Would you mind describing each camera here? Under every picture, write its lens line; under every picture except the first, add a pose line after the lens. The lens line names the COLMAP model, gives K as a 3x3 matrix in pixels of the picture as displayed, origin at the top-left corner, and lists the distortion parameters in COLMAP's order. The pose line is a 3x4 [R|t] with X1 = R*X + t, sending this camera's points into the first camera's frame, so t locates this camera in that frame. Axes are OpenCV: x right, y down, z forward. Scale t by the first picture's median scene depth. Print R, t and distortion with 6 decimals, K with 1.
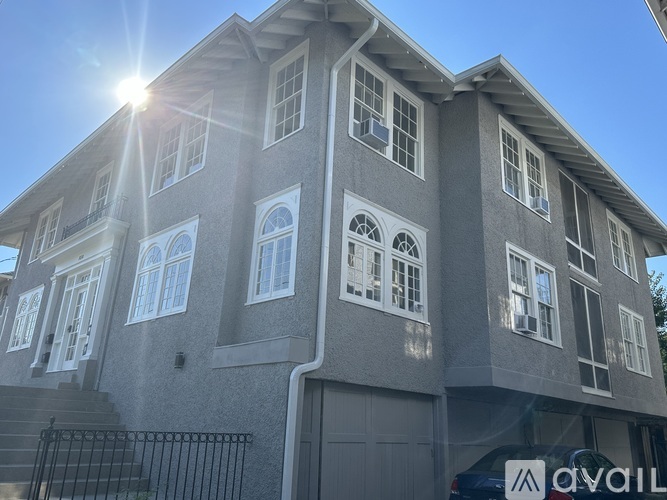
lens RADIAL K [[527.6, 0, 334.3], [0, 527.6, 250.6], [0, 0, 1]] dist [0.005427, -0.000008]
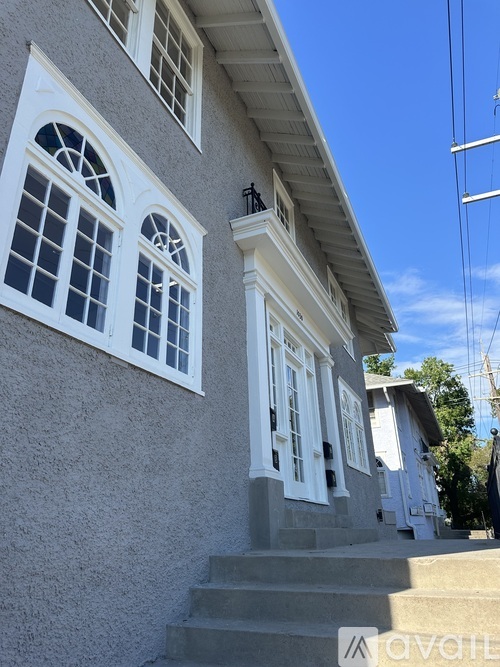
lens RADIAL K [[458.4, 0, 250.4], [0, 458.4, 334.3], [0, 0, 1]] dist [0.057958, -0.029690]
pose [[0.934719, 0.070379, 0.348349, 0.061309], [-0.039016, 0.994592, -0.096252, 0.120515], [-0.353240, 0.076377, 0.932410, 0.555866]]
